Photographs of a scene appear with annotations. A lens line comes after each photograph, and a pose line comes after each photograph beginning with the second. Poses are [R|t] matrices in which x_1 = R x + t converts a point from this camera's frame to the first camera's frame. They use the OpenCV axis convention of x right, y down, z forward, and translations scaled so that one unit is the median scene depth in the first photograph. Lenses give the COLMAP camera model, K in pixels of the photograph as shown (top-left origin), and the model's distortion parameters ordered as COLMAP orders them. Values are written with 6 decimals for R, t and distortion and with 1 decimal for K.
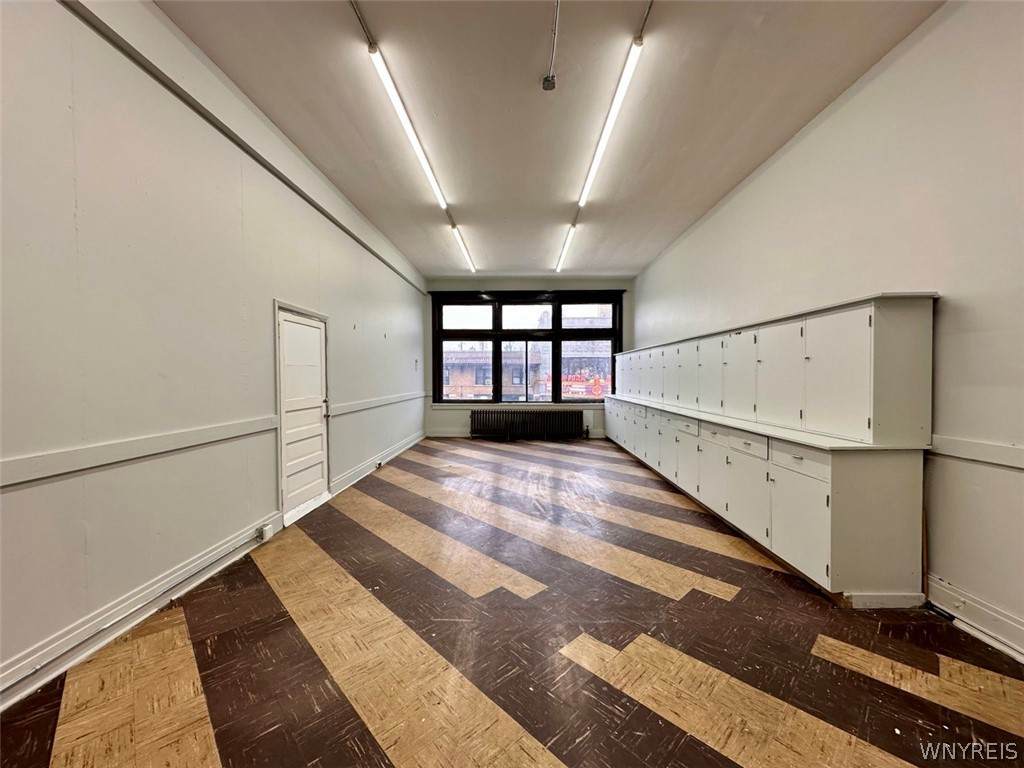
lens RADIAL K [[405.0, 0, 512.0], [0, 405.0, 384.0], [0, 0, 1]] dist [0.000997, 0.000441]
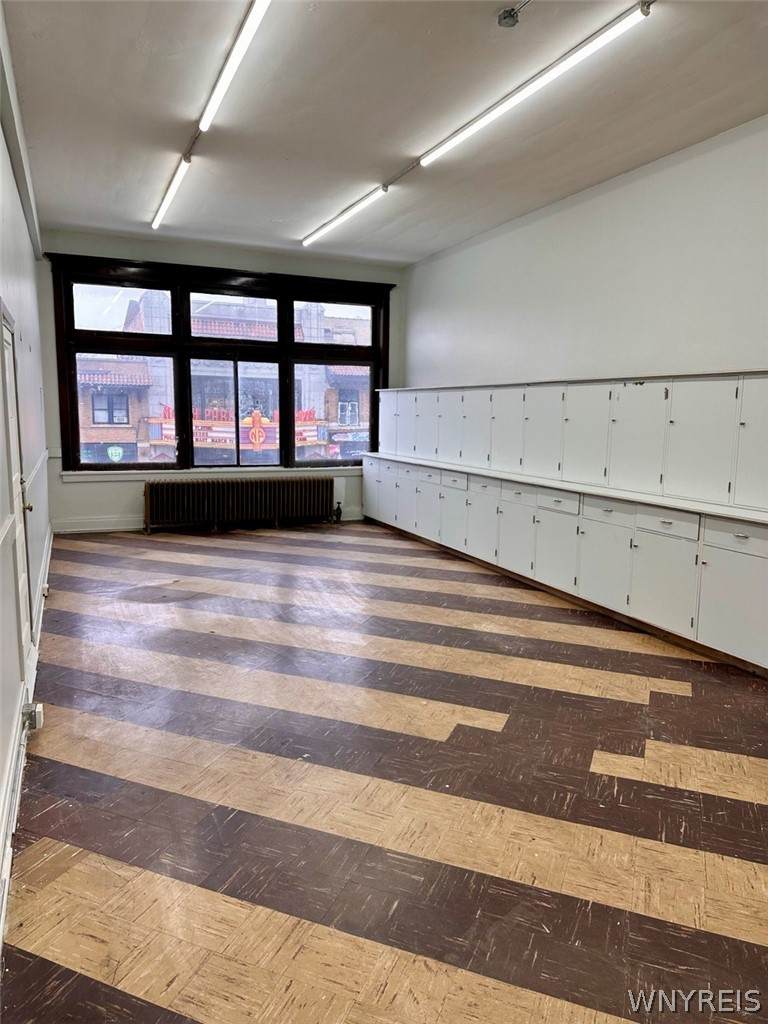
lens RADIAL K [[709.7, 0, 384.0], [0, 709.7, 512.0], [0, 0, 1]] dist [0.079505, -0.089396]
pose [[0.909880, -0.044088, 0.412522, -0.205828], [-0.008199, 0.992232, 0.124129, -0.020061], [-0.414790, -0.116325, 0.902451, -0.035820]]
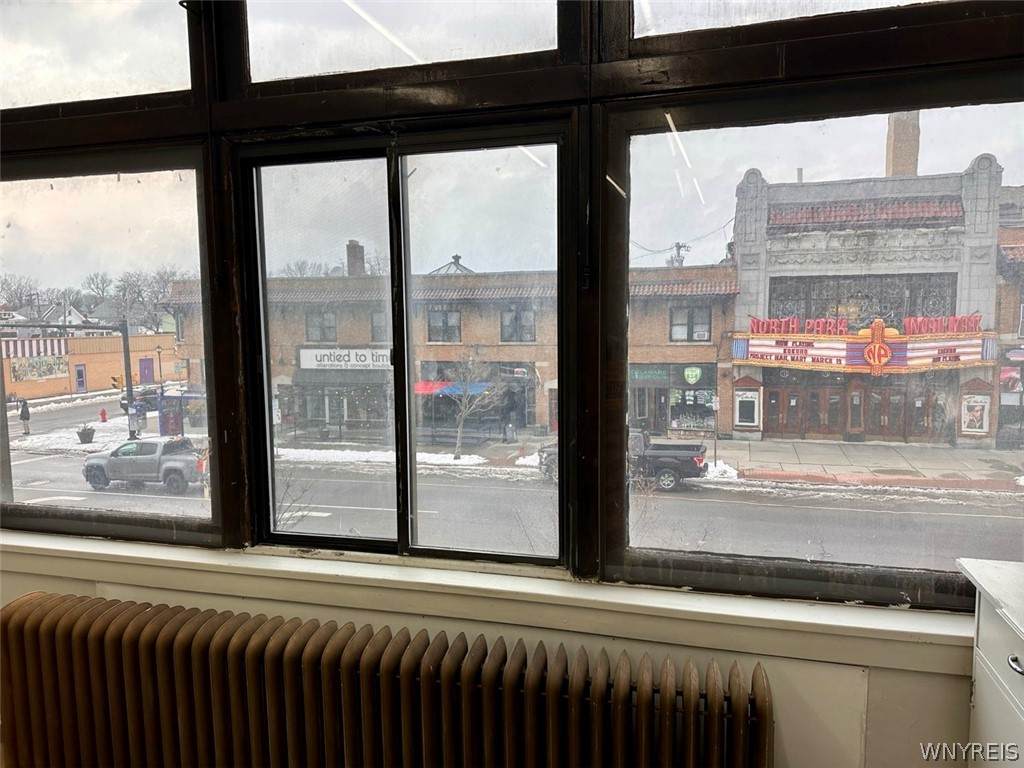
lens RADIAL K [[709.7, 0, 512.0], [0, 709.7, 384.0], [0, 0, 1]] dist [0.079505, -0.089396]
pose [[0.966158, 0.007954, -0.257829, 0.151864], [0.010348, 0.997525, 0.069550, -0.039512], [0.257744, -0.069865, 0.963684, 0.763345]]
